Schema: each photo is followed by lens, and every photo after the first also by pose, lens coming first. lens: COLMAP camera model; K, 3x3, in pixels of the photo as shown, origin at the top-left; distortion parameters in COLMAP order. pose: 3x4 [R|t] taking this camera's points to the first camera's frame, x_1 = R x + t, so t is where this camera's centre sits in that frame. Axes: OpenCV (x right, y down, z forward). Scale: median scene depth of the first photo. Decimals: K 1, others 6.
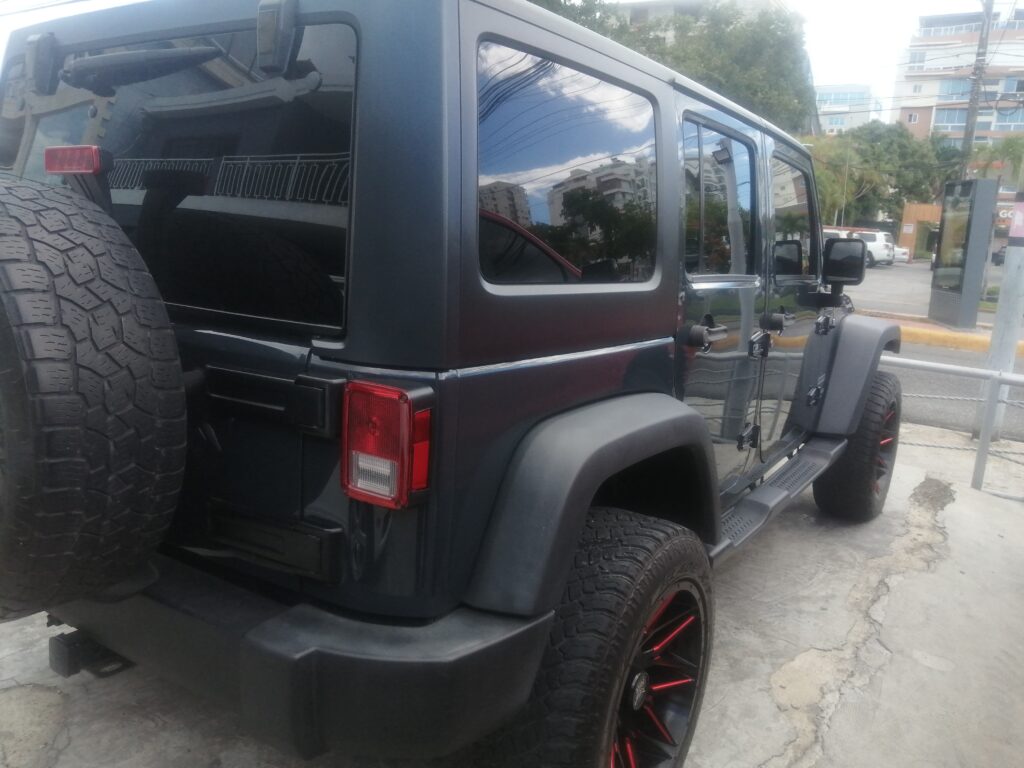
lens RADIAL K [[806.5, 0, 512.0], [0, 806.5, 384.0], [0, 0, 1]] dist [-0.002290, -0.003224]
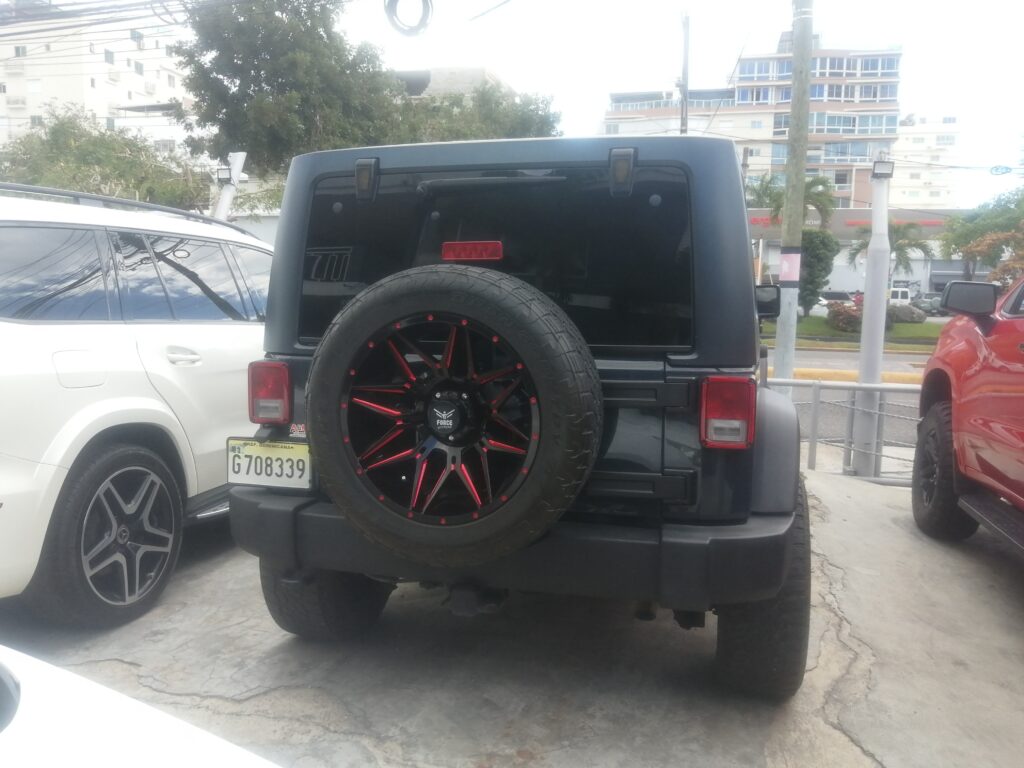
lens RADIAL K [[806.5, 0, 512.0], [0, 806.5, 384.0], [0, 0, 1]] dist [-0.002290, -0.003224]
pose [[0.949208, -0.079759, 0.304374, -0.649446], [0.102017, 0.993096, -0.057911, 0.039914], [-0.297653, 0.086021, 0.950791, -0.279279]]
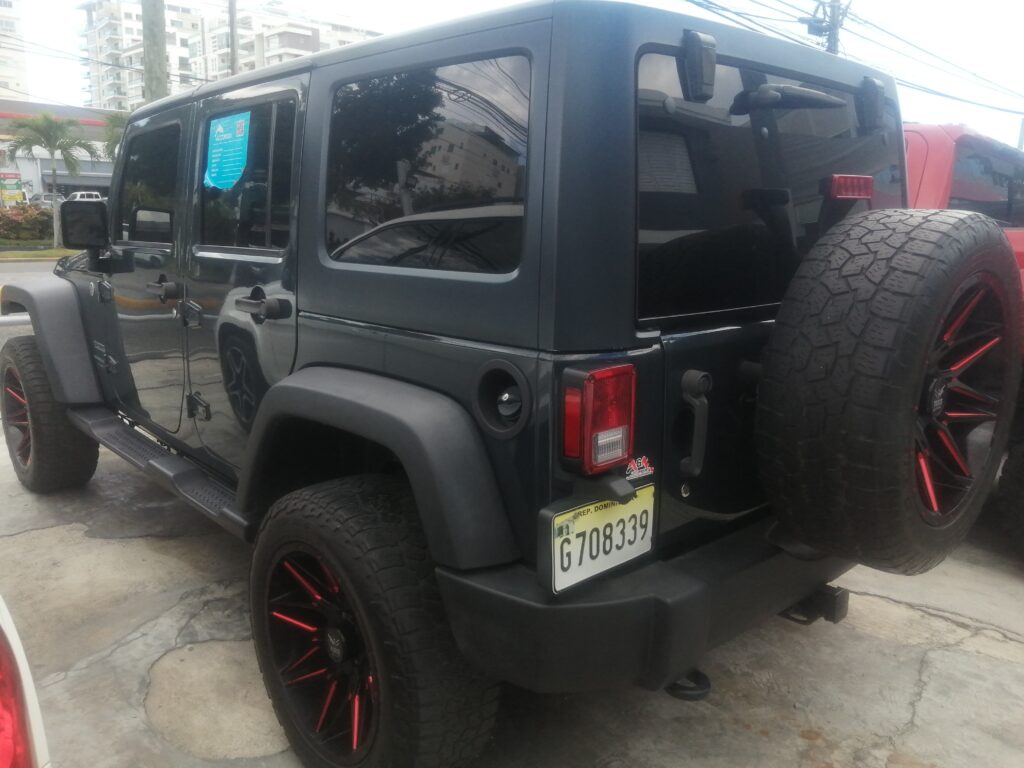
lens RADIAL K [[806.5, 0, 512.0], [0, 806.5, 384.0], [0, 0, 1]] dist [-0.002290, -0.003224]
pose [[0.234587, -0.247071, 0.940173, -1.287586], [0.171002, 0.962568, 0.210289, -0.238218], [-0.956936, 0.111441, 0.268055, 0.831335]]
